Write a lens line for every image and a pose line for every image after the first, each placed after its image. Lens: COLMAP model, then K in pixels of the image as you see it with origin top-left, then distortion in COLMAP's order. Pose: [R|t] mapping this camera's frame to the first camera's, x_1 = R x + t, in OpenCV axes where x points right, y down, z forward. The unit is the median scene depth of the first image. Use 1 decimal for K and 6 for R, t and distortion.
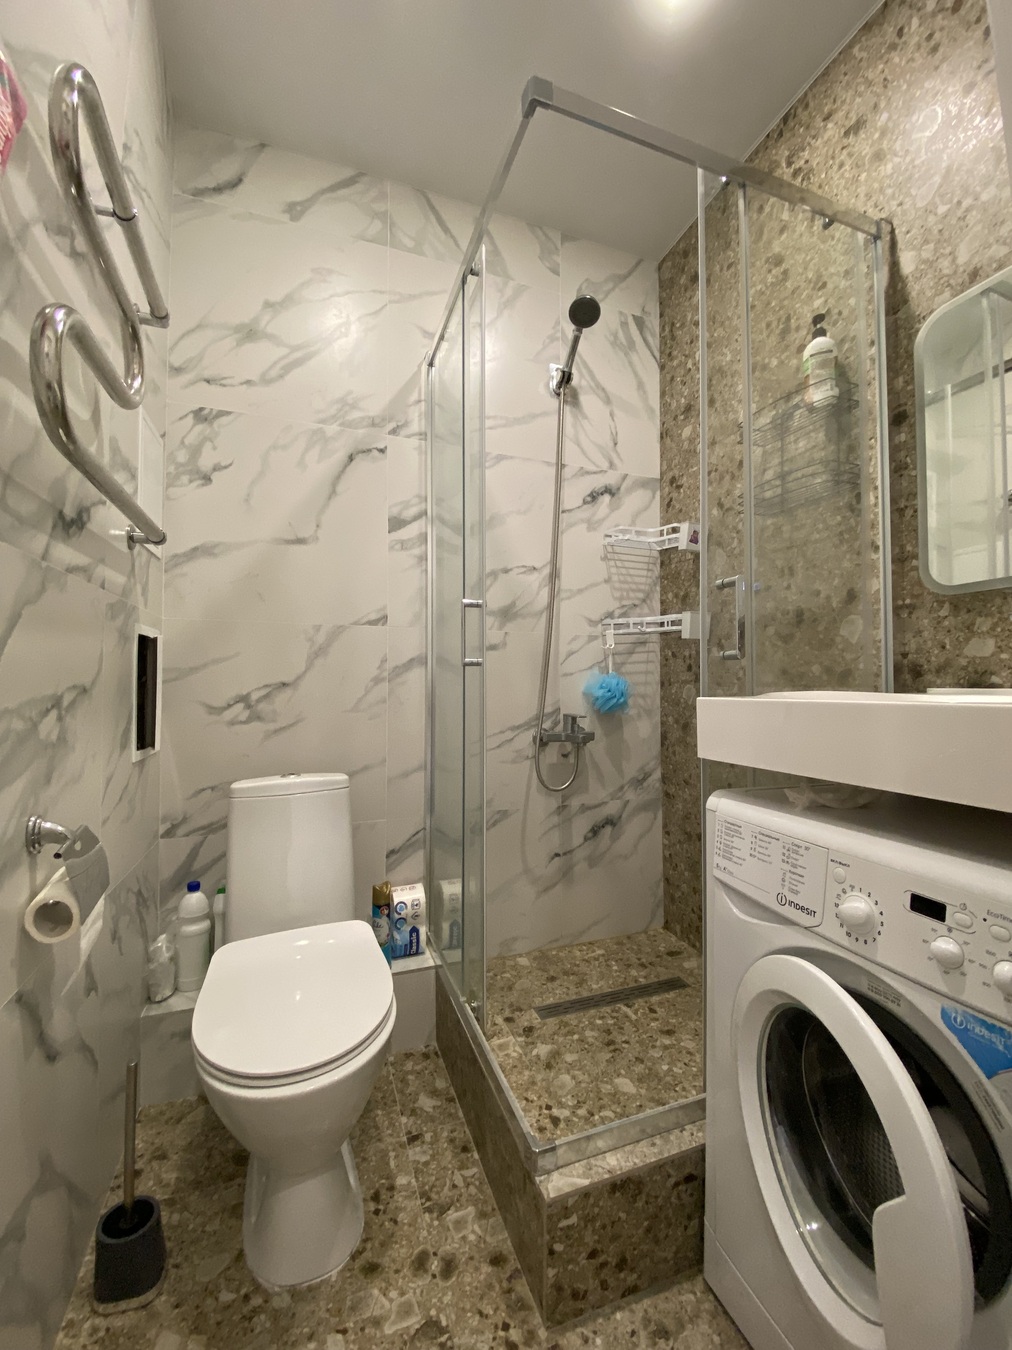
lens RADIAL K [[552.1, 0, 515.0], [0, 552.1, 674.5], [0, 0, 1]] dist [0.010233, -0.014549]
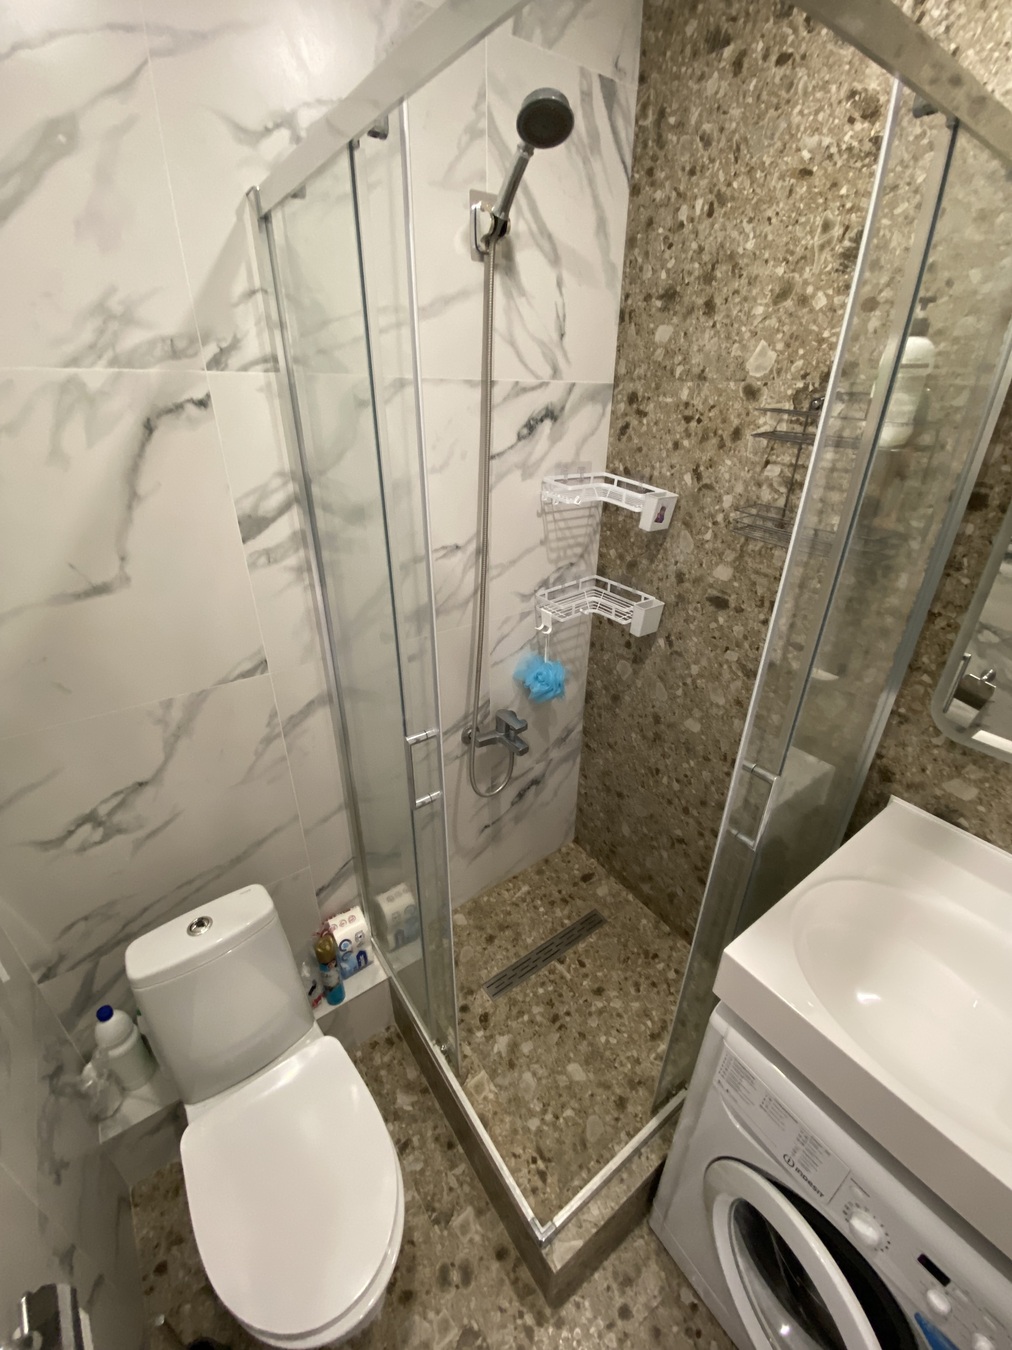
lens RADIAL K [[548.3, 0, 518.5], [0, 548.3, 681.8], [0, 0, 1]] dist [0.007975, -0.014796]
pose [[0.963656, -0.106172, 0.245144, -0.093587], [-0.022920, 0.881392, 0.471829, -0.423777], [-0.266163, -0.460299, 0.846925, 0.294047]]
